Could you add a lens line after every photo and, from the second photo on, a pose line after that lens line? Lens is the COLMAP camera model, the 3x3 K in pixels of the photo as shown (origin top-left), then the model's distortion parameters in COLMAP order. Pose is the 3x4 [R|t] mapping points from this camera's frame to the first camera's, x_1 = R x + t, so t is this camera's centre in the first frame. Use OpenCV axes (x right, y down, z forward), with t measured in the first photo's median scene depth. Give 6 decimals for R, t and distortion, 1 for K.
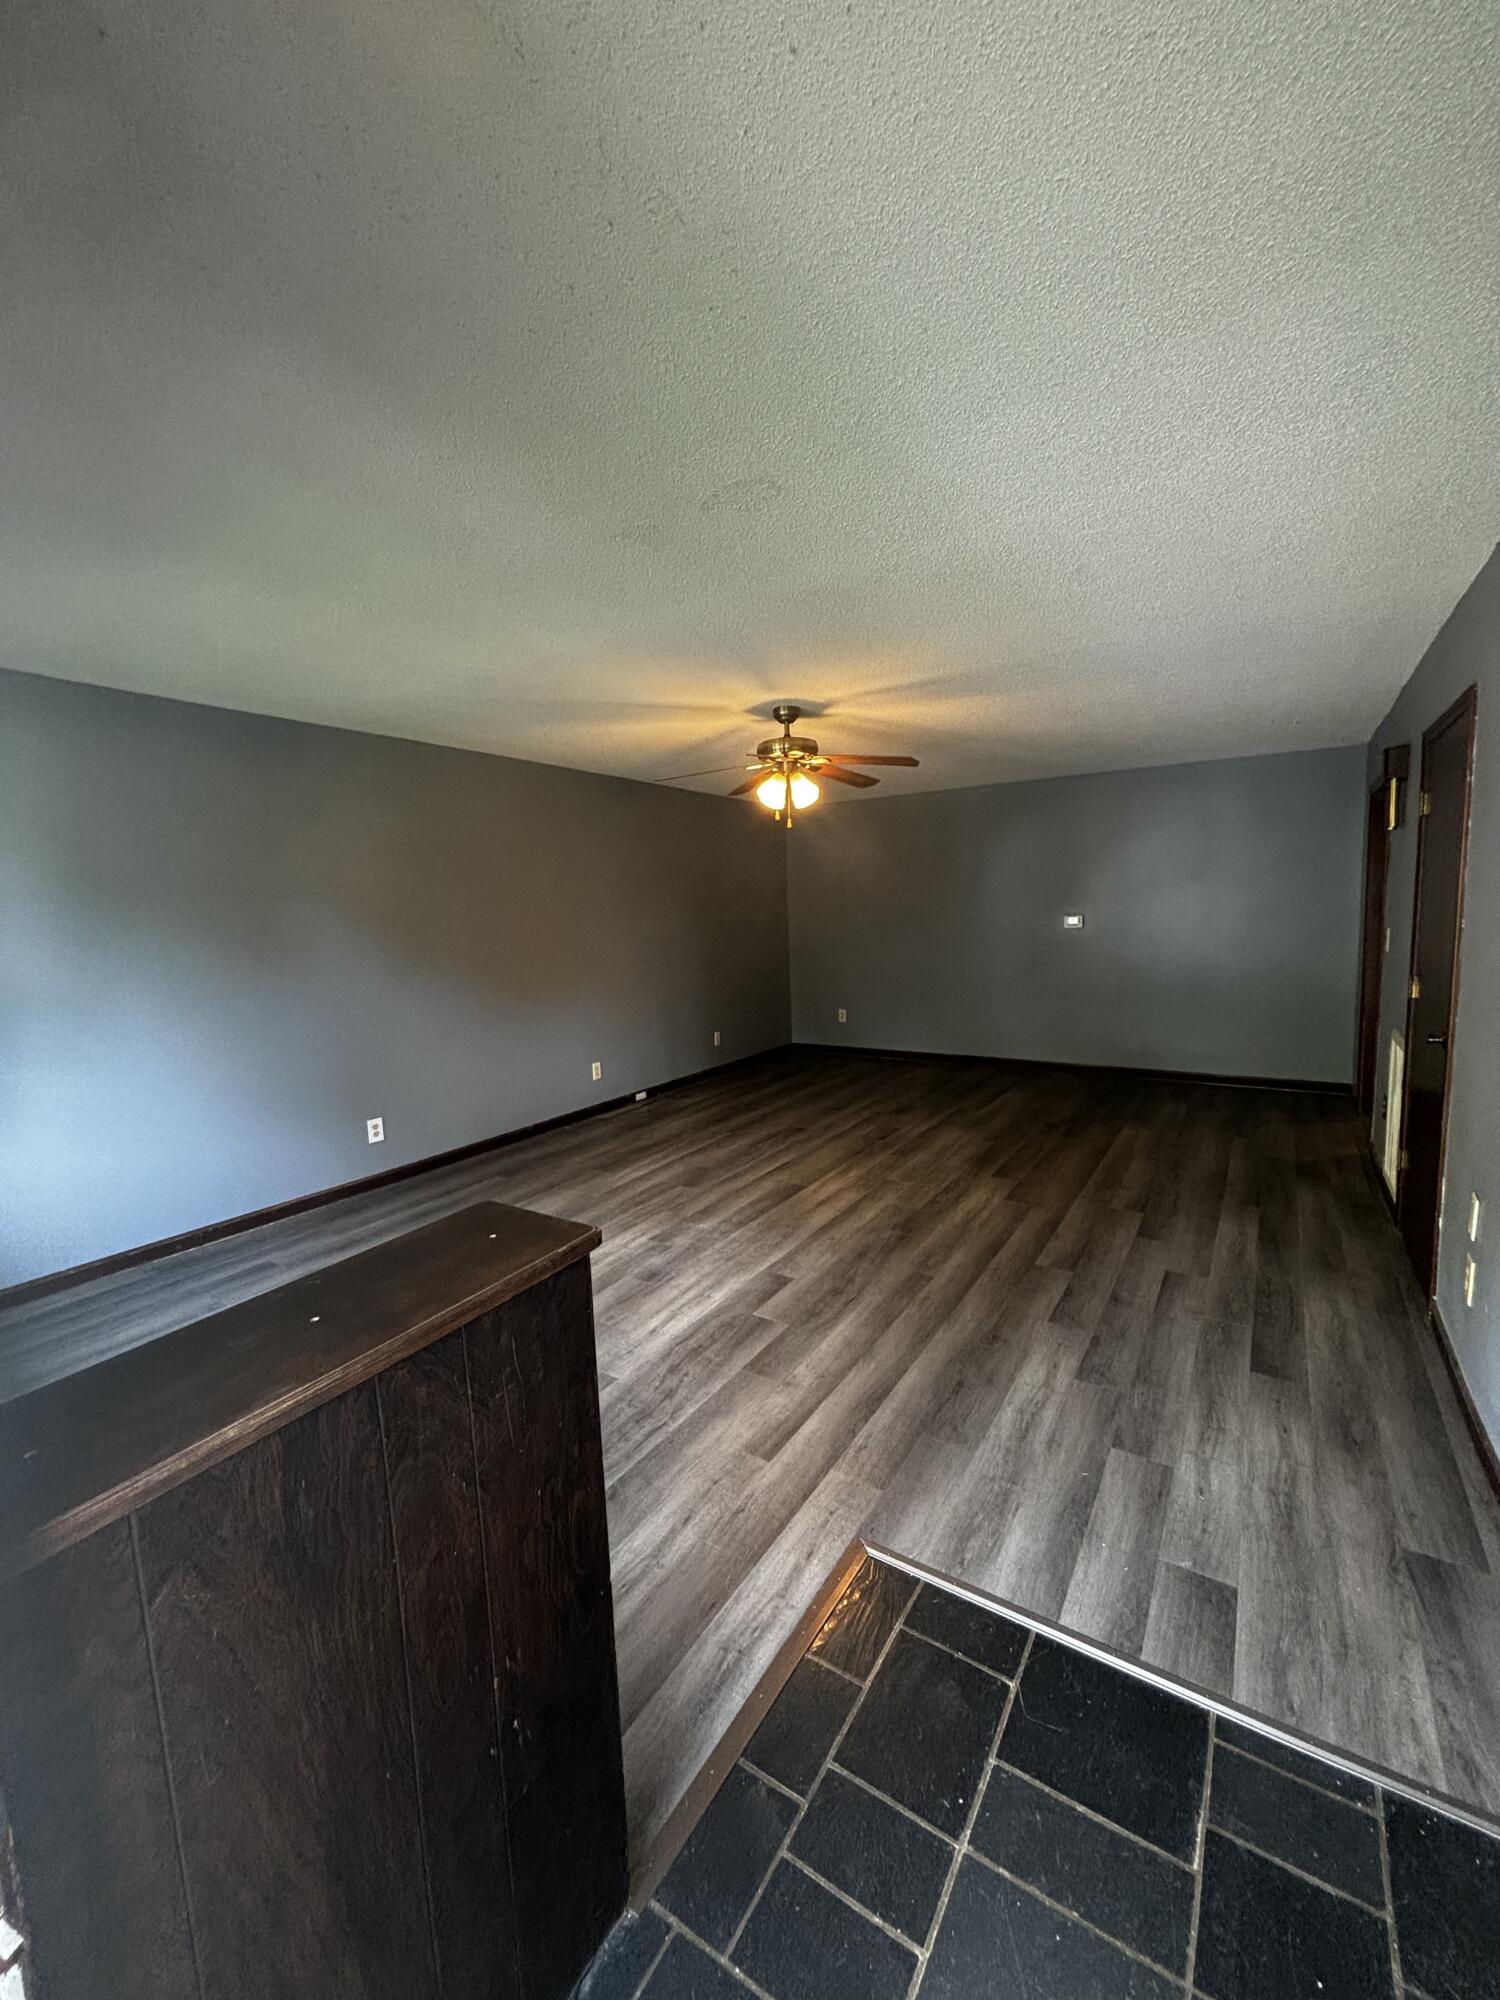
lens RADIAL K [[807.9, 0, 755.4], [0, 807.9, 998.5], [0, 0, 1]] dist [0.009288, -0.000713]
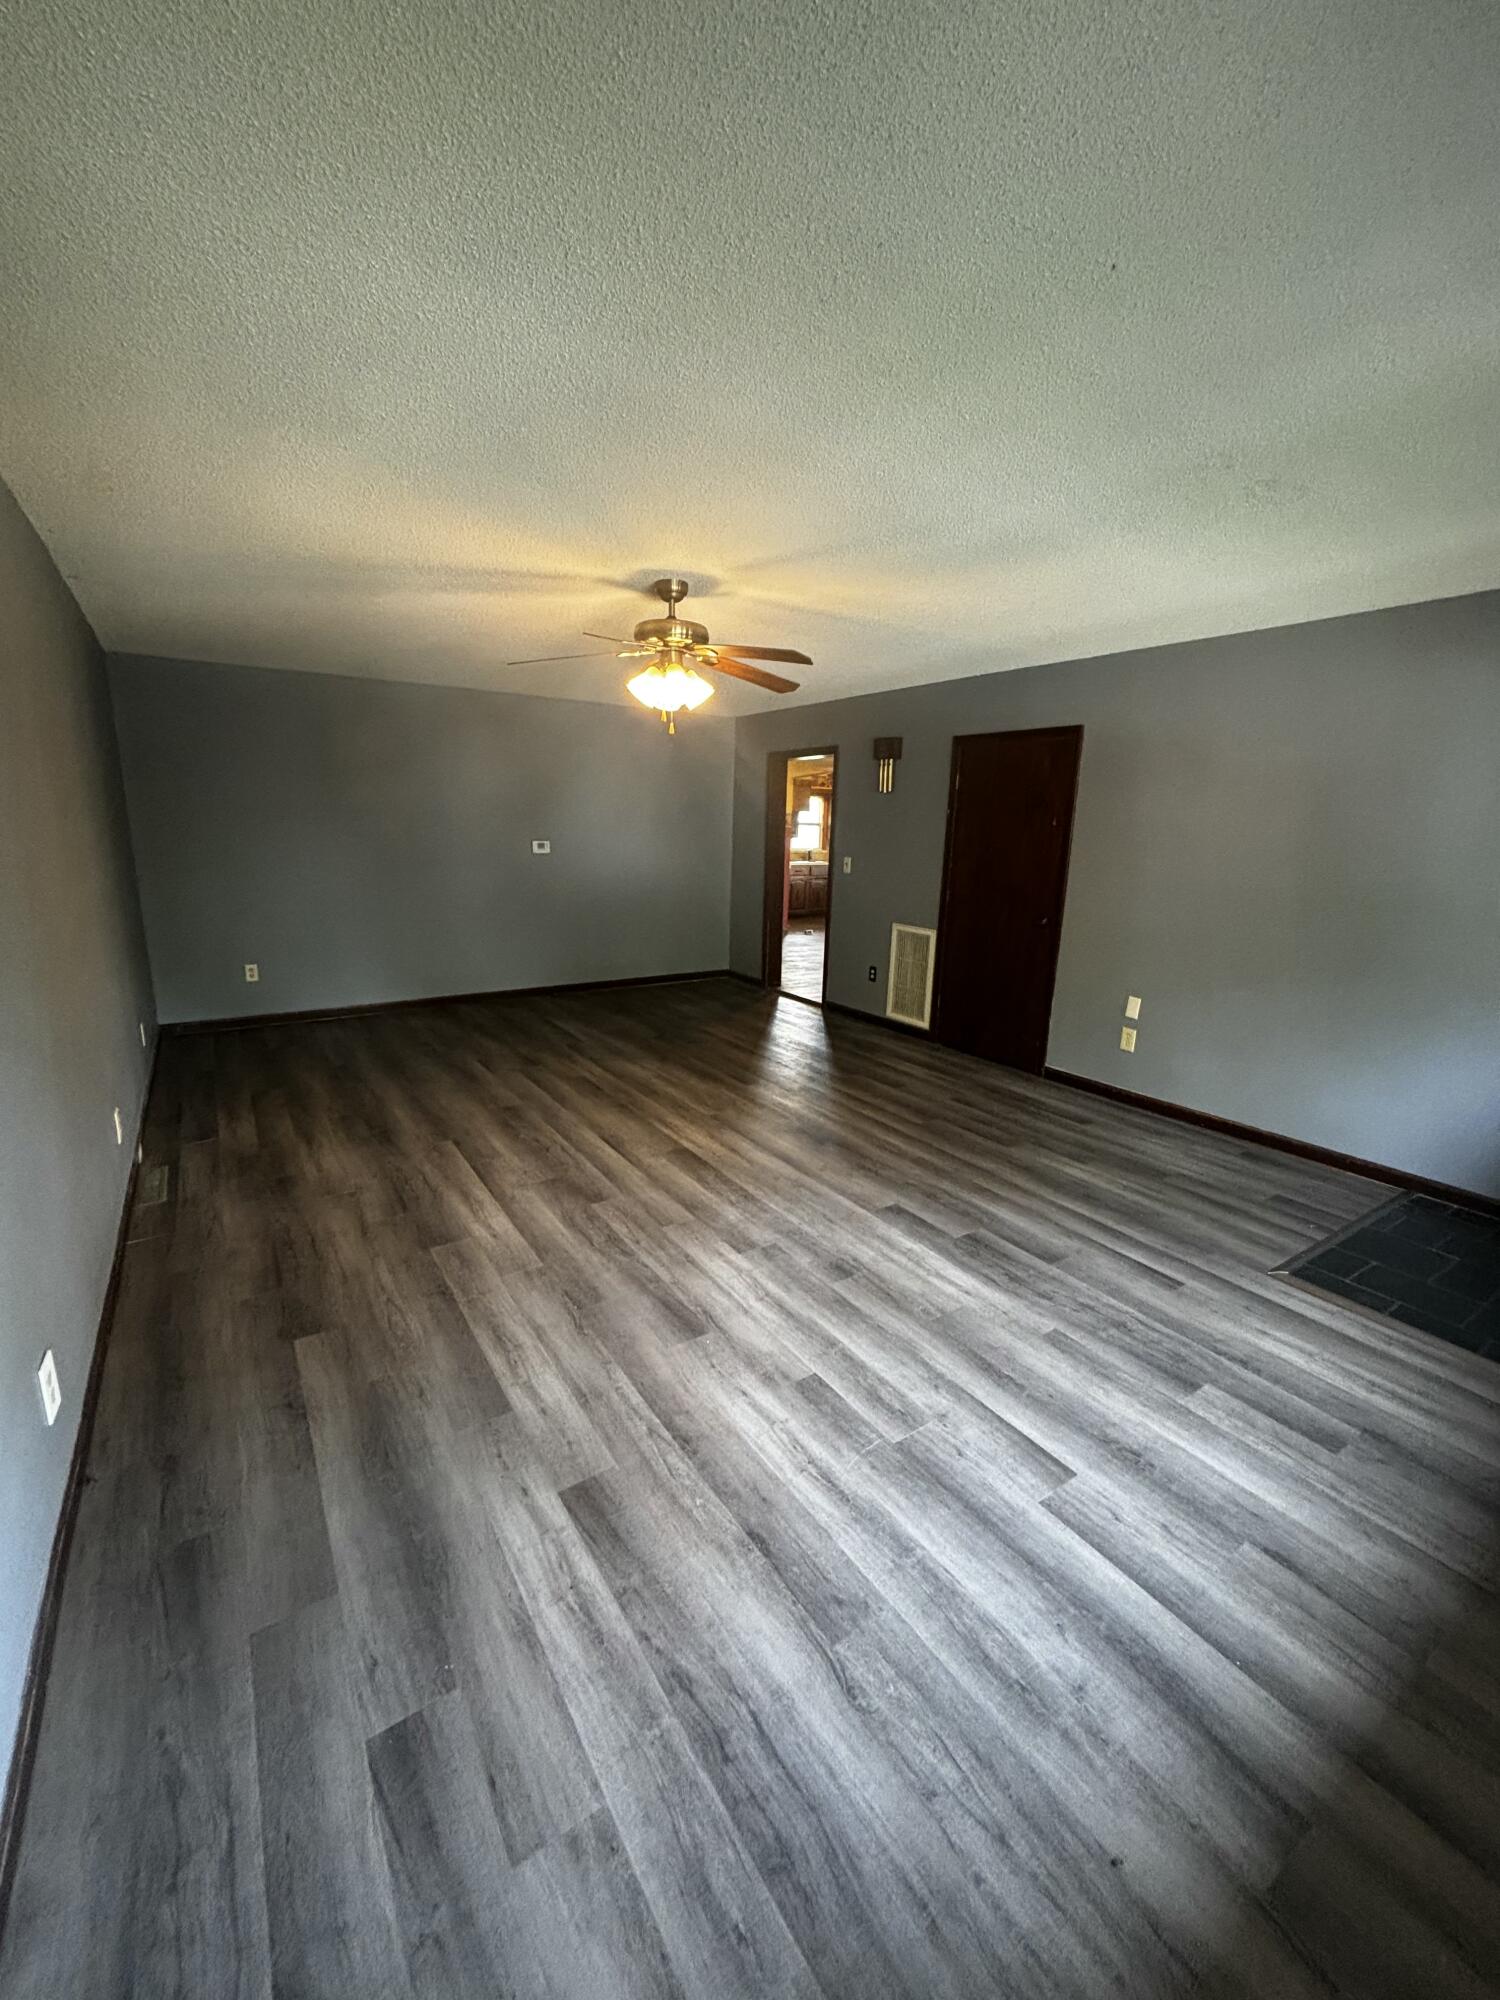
lens RADIAL K [[807.9, 0, 752.5], [0, 807.9, 1005.1], [0, 0, 1]] dist [0.009288, -0.000713]
pose [[0.401280, -0.170211, 0.900001, -0.728301], [0.072486, 0.985402, 0.154043, -0.057687], [-0.913083, 0.003423, 0.407760, 0.605317]]
